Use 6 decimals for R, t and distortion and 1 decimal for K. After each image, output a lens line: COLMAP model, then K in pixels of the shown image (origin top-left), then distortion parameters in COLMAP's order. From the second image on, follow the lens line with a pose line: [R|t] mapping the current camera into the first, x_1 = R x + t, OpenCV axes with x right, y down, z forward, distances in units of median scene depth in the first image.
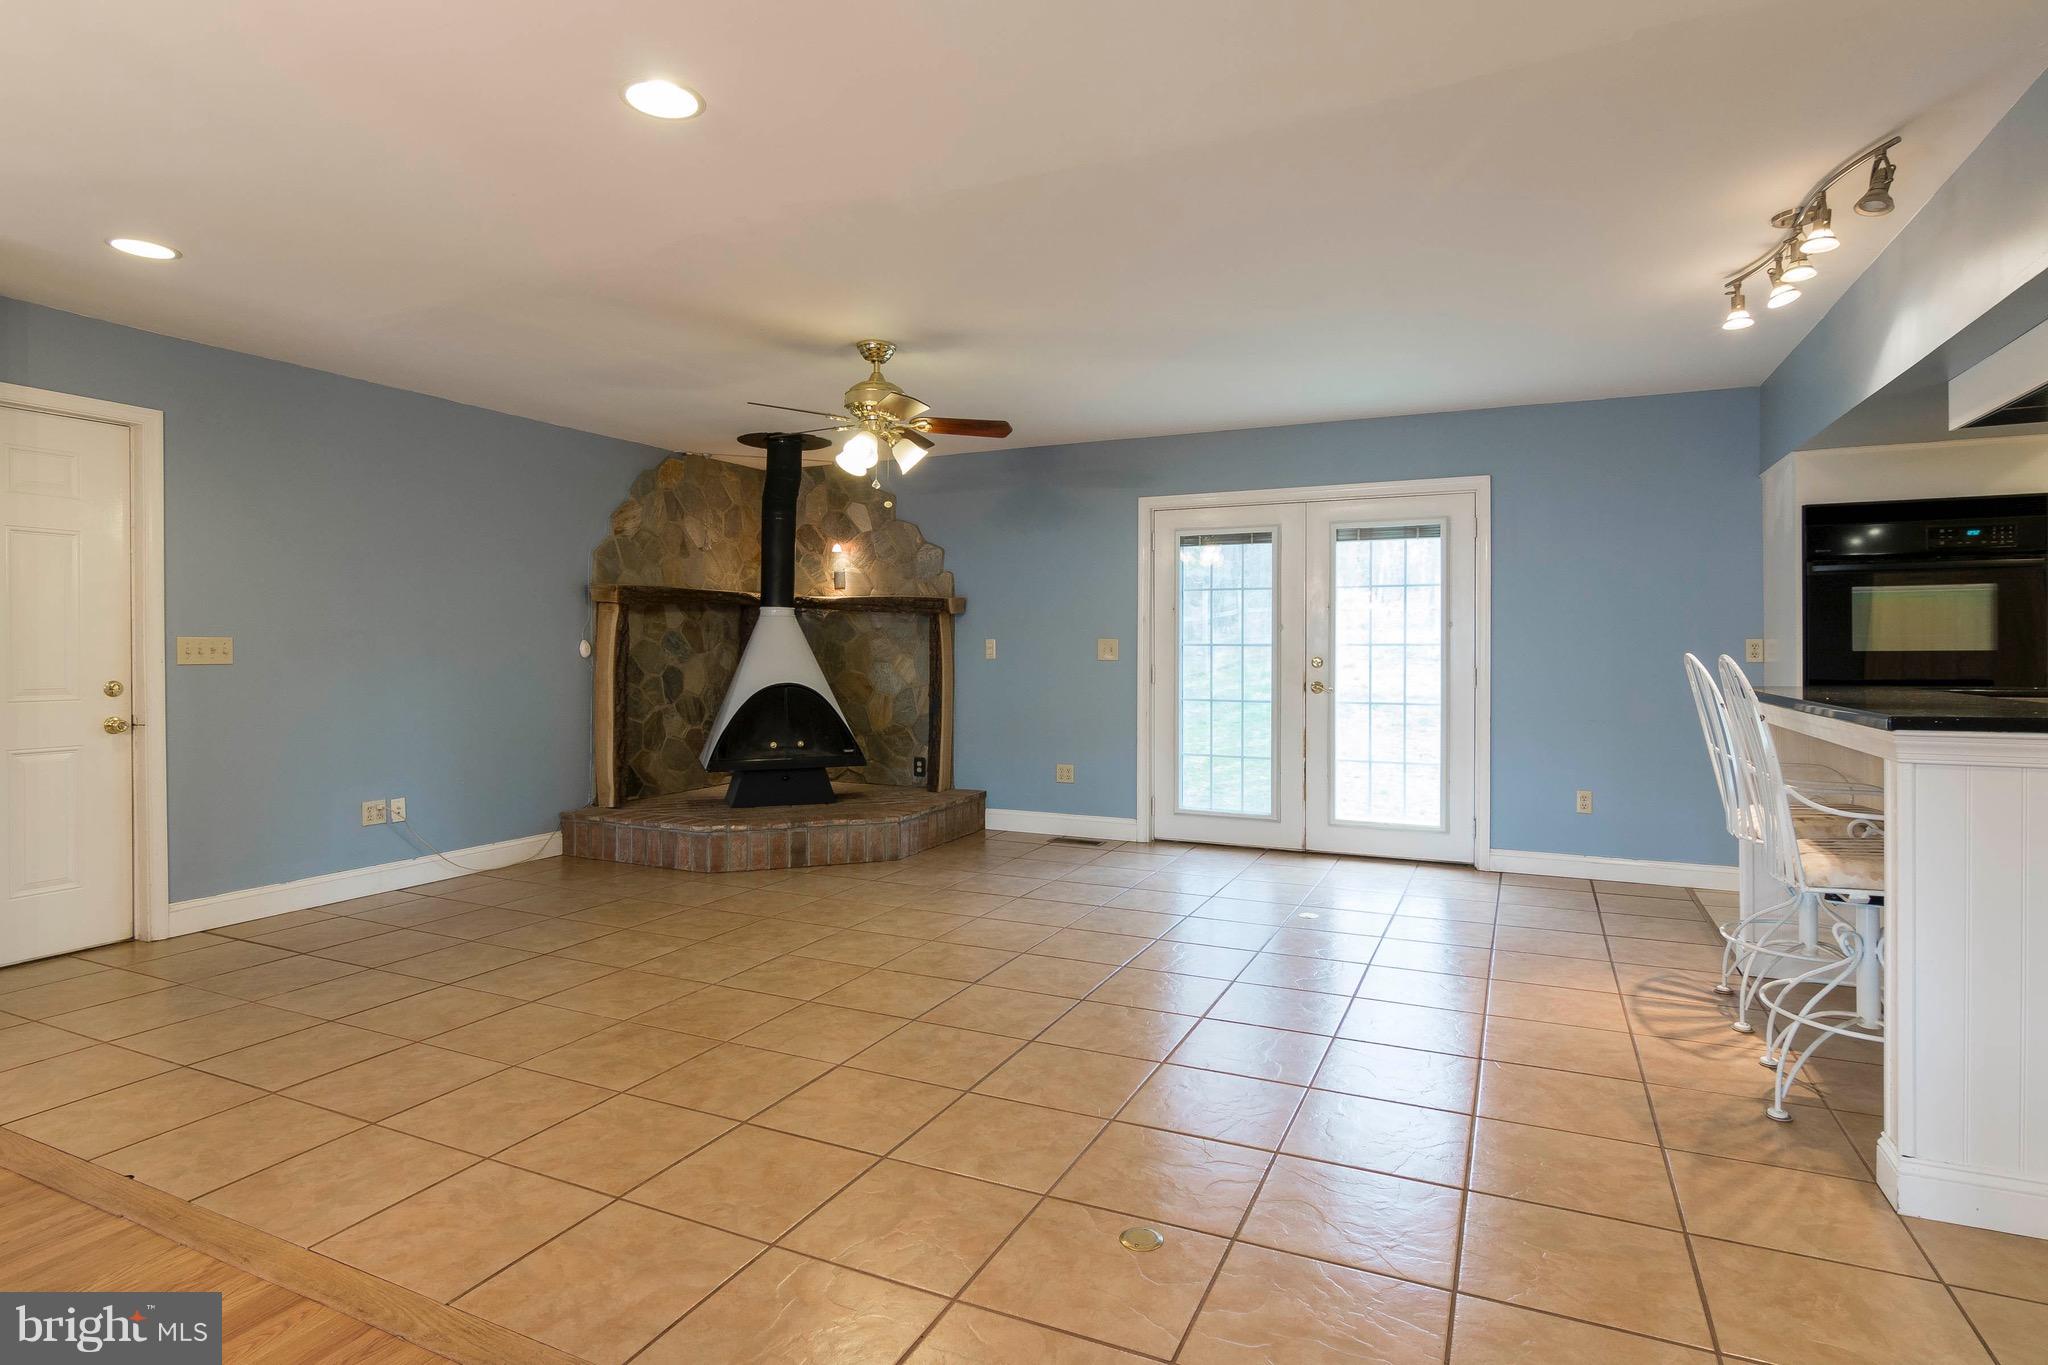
lens RADIAL K [[1067.7, 0, 1007.1], [0, 1067.7, 672.6], [0, 0, 1]] dist [-0.000753, -0.000492]
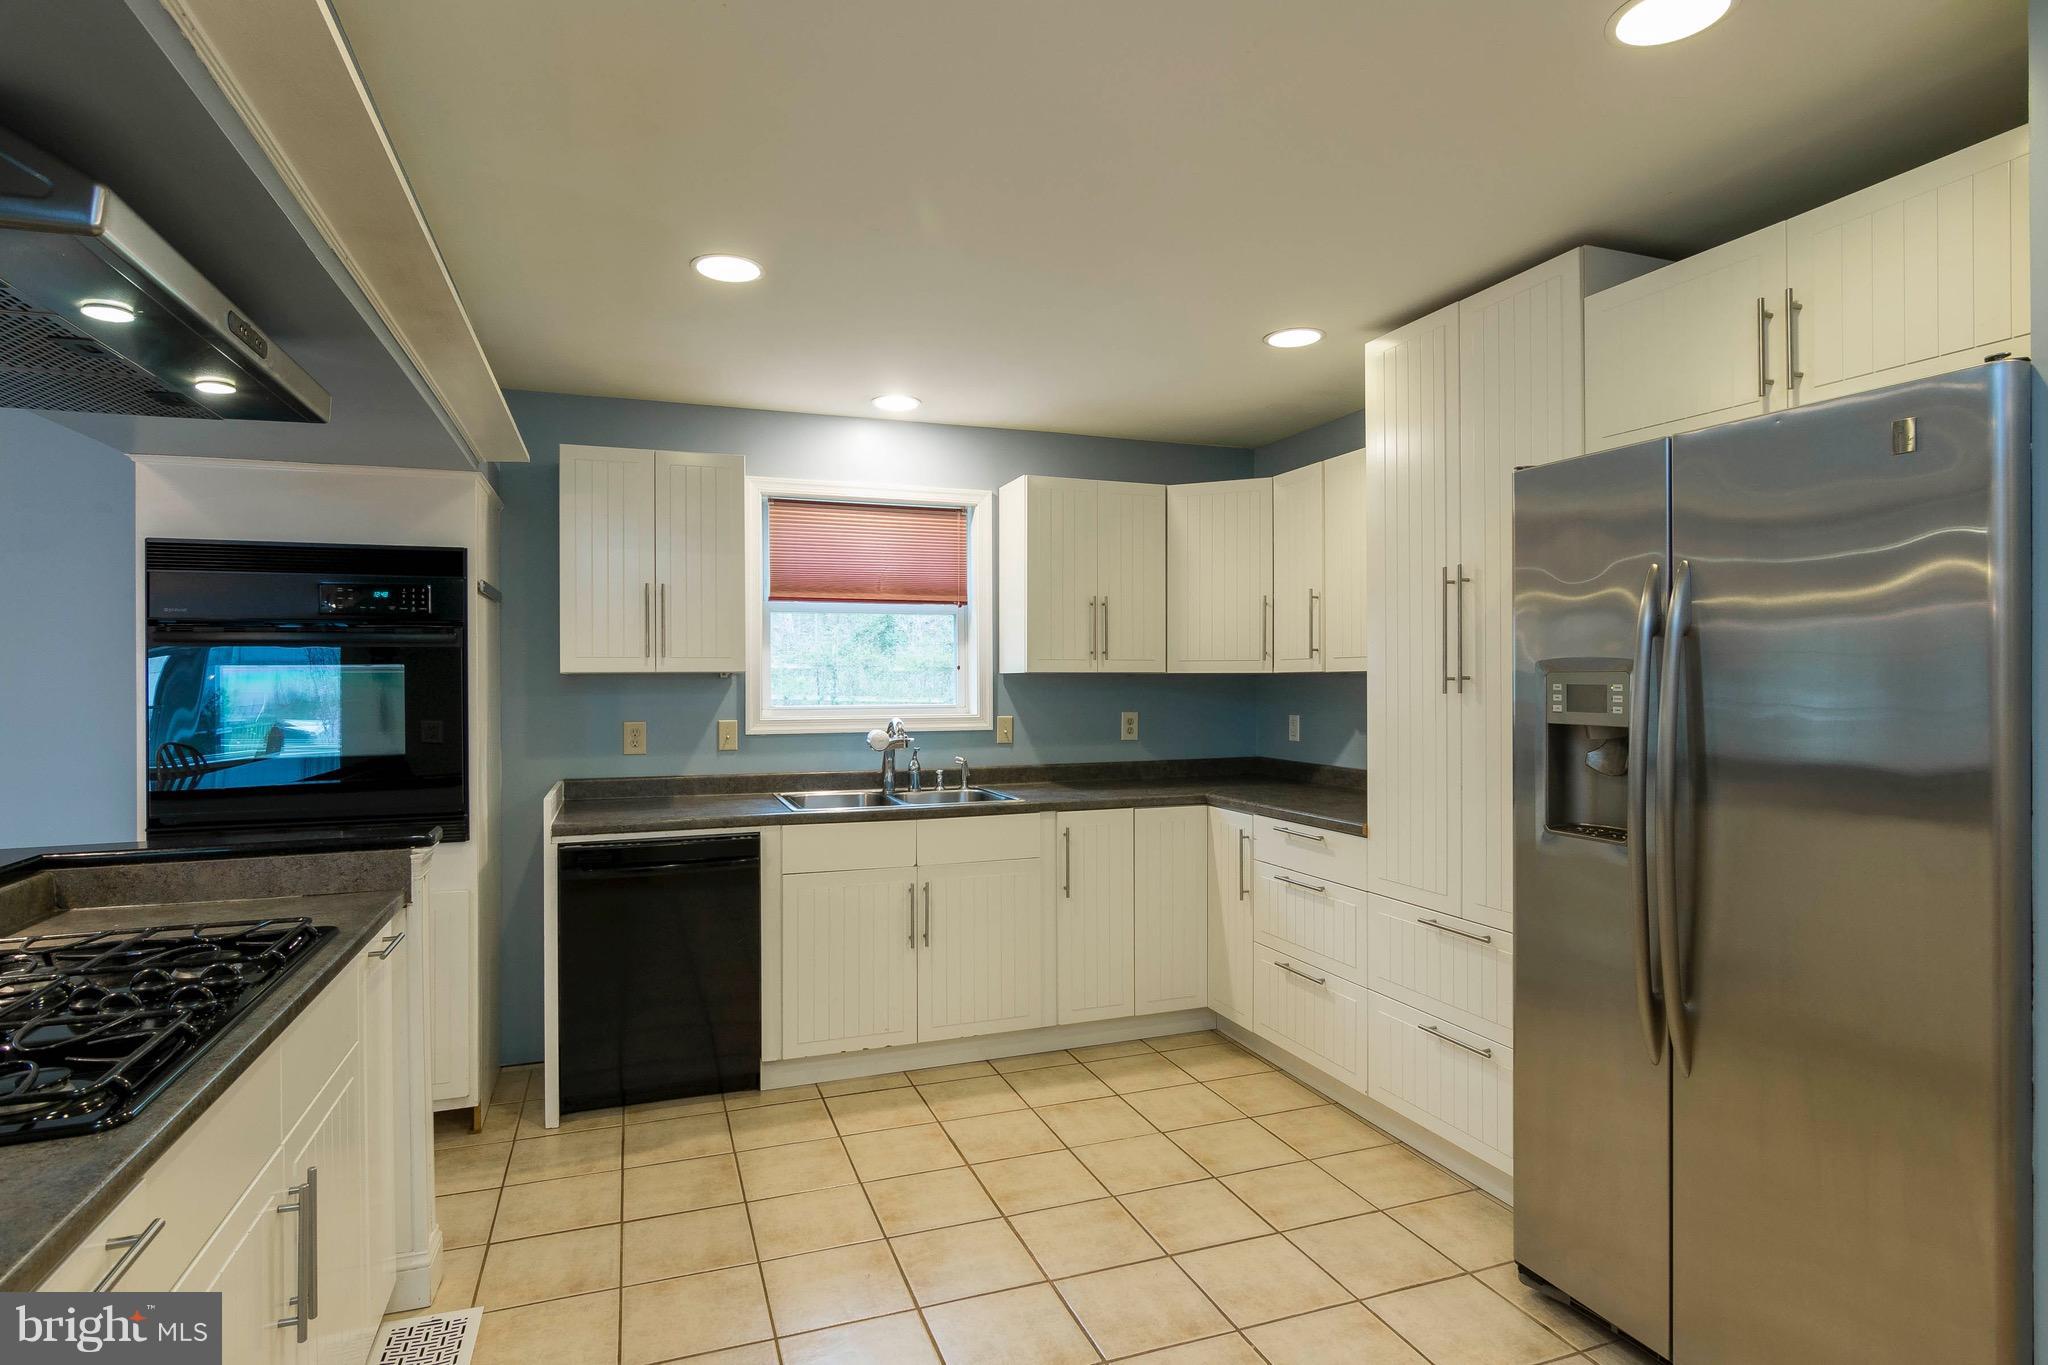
lens RADIAL K [[1067.7, 0, 1007.1], [0, 1067.7, 672.6], [0, 0, 1]] dist [-0.000753, -0.000492]
pose [[0.699790, -0.002907, 0.714343, 0.817143], [0.022326, 0.999592, -0.017803, -0.066041], [-0.714000, 0.028407, 0.699569, 0.224903]]
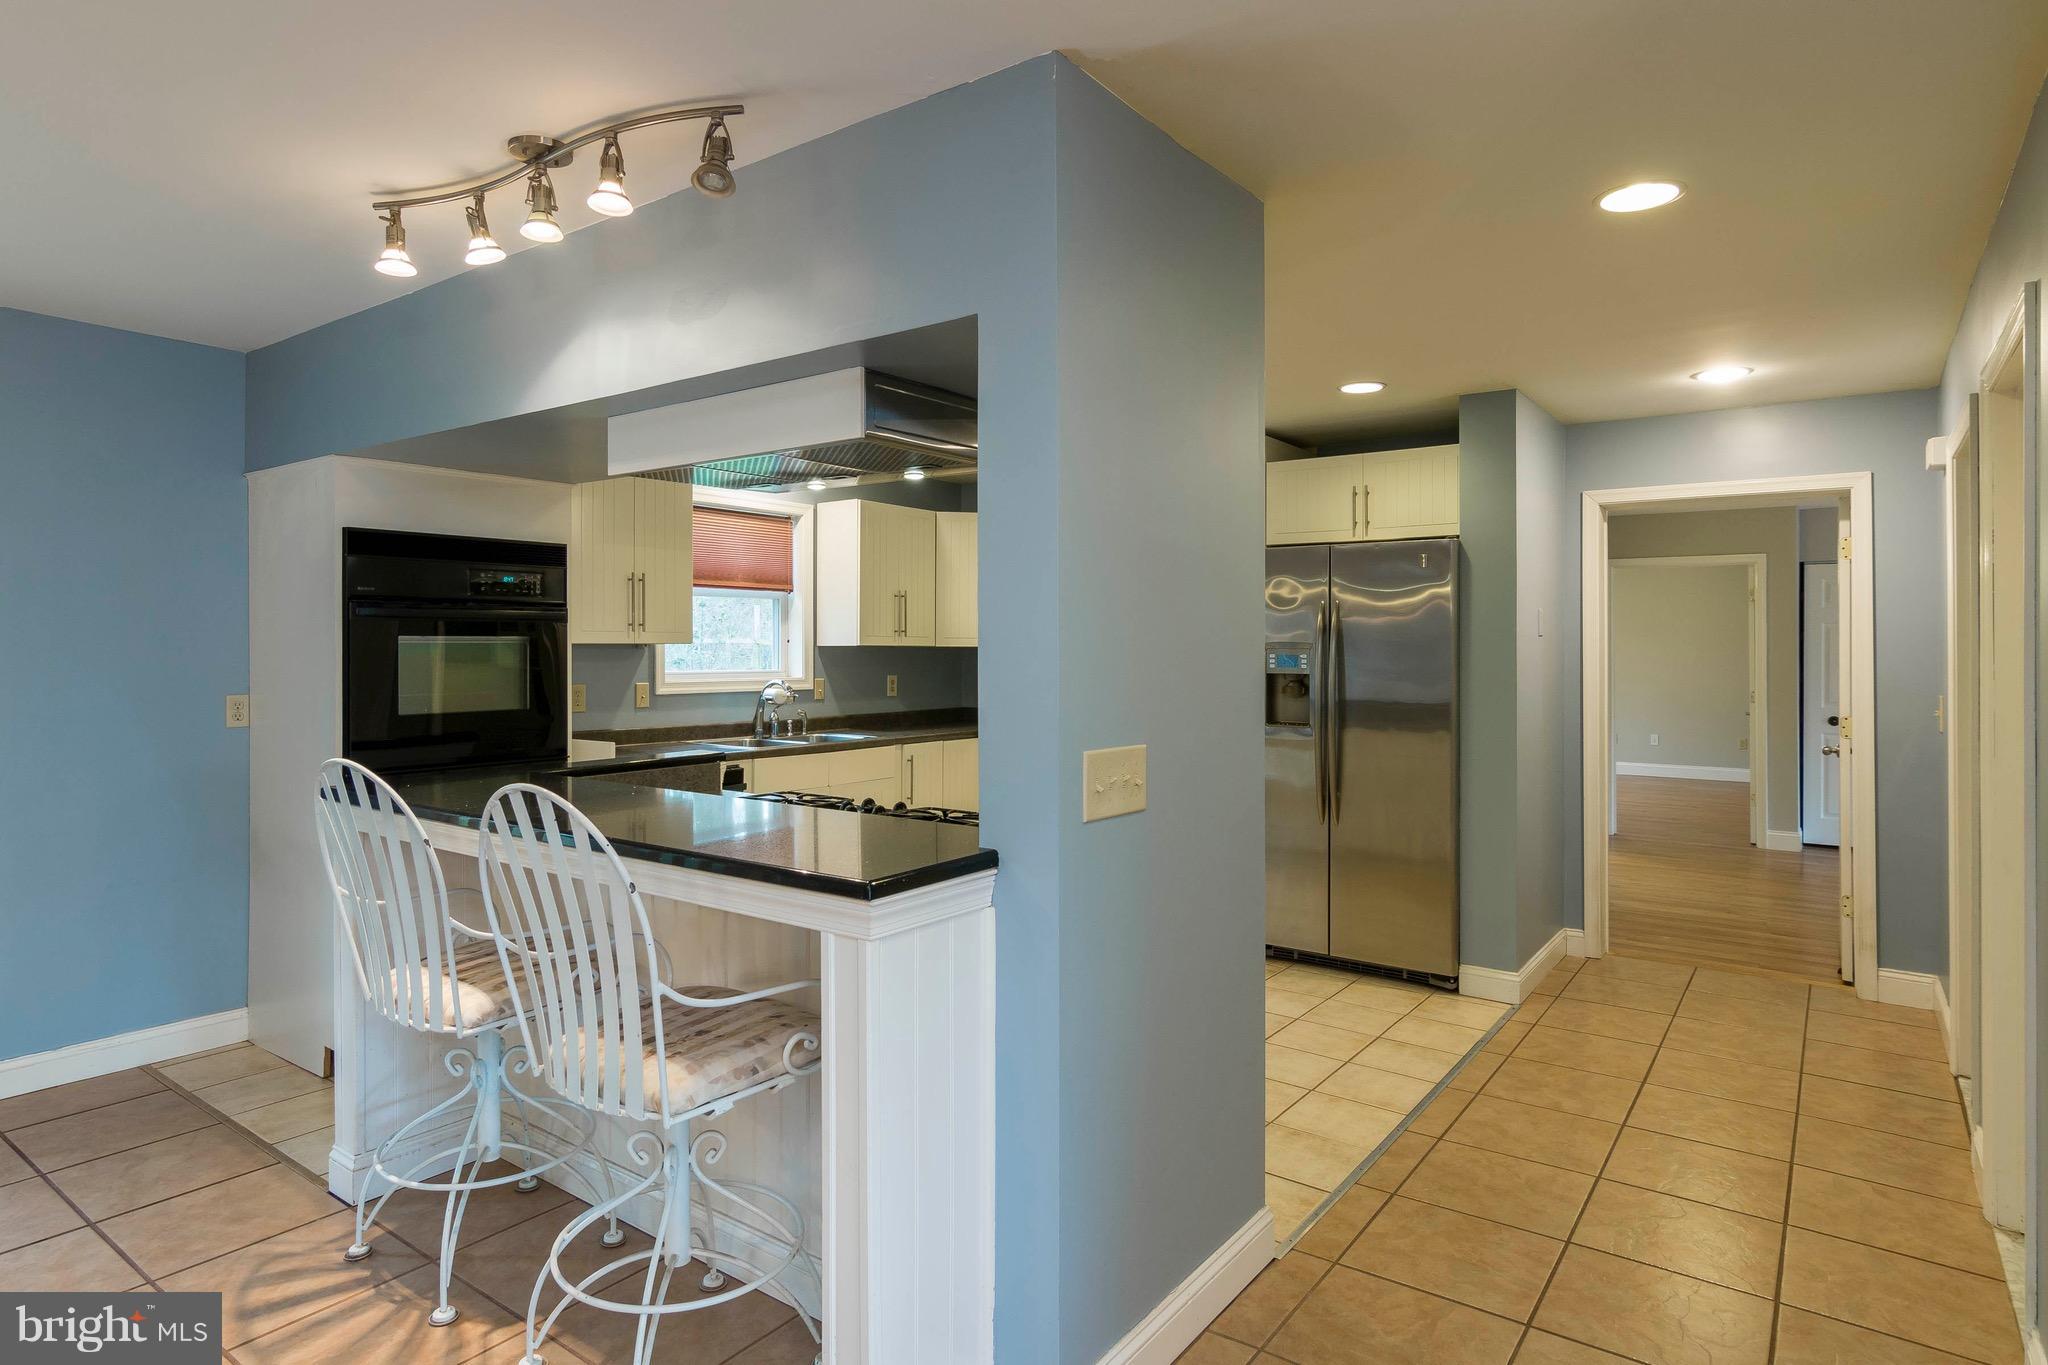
lens RADIAL K [[1151.4, 0, 1015.5], [0, 1151.4, 637.3], [0, 0, 1]] dist [0.002769, 0.000833]
pose [[0.188994, 0.006716, 0.981955, 0.039088], [0.020250, 0.999737, -0.010735, -0.075679], [-0.981769, 0.021913, 0.188808, 0.478013]]
